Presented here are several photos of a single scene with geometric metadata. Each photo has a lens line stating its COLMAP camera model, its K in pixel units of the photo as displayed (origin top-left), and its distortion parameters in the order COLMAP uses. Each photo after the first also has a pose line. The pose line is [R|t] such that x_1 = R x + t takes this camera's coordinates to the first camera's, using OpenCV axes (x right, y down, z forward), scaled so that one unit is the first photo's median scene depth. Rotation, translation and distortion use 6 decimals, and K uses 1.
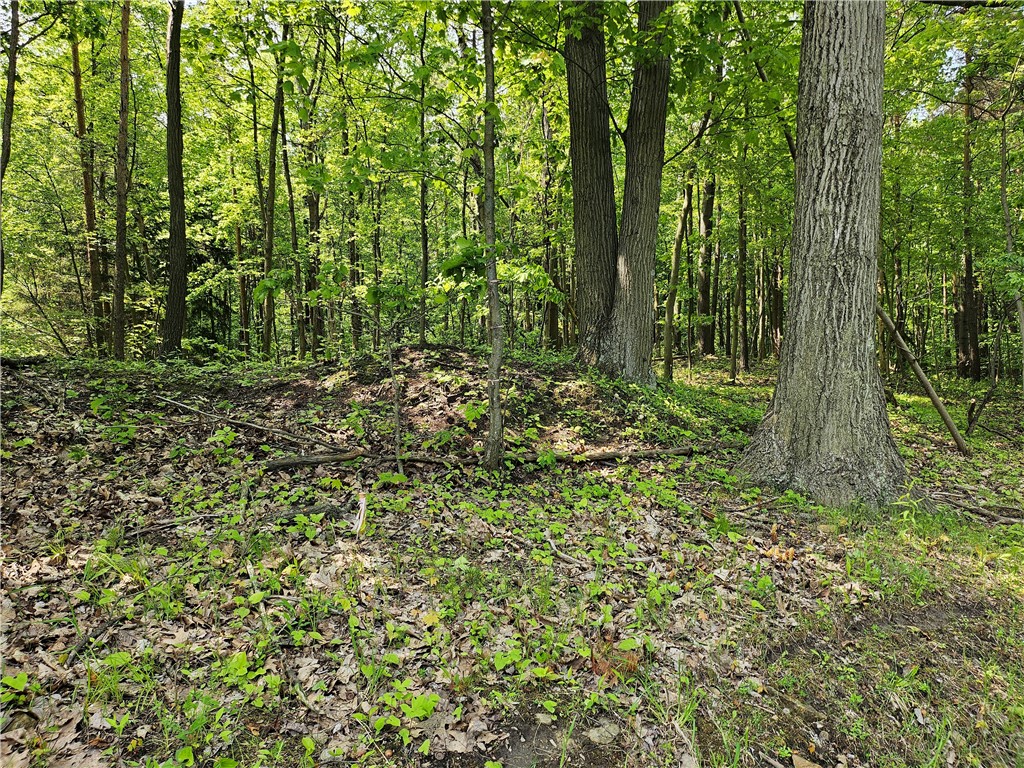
lens RADIAL K [[714.7, 0, 511.1], [0, 714.7, 388.7], [0, 0, 1]] dist [0.053529, -0.004195]
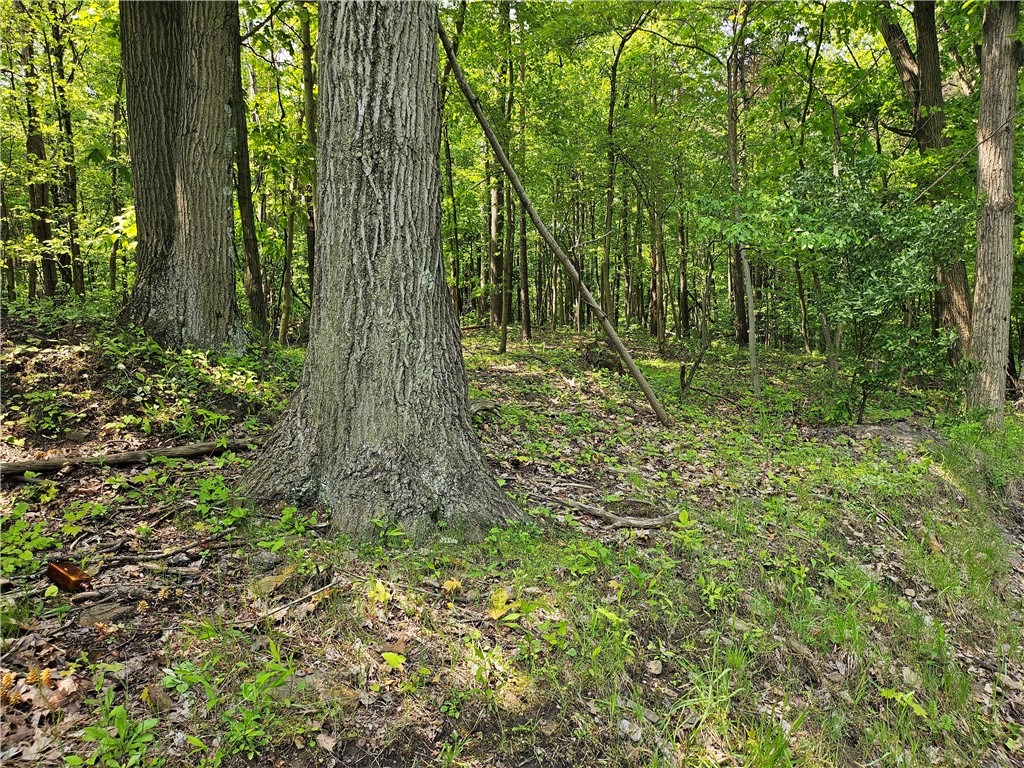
lens RADIAL K [[714.7, 0, 512.3], [0, 714.7, 378.9], [0, 0, 1]] dist [0.053529, -0.004195]
pose [[0.977085, -0.028702, 0.210904, 0.437649], [0.023757, 0.999381, 0.025943, 0.014852], [-0.211518, -0.020338, 0.977163, 0.335393]]
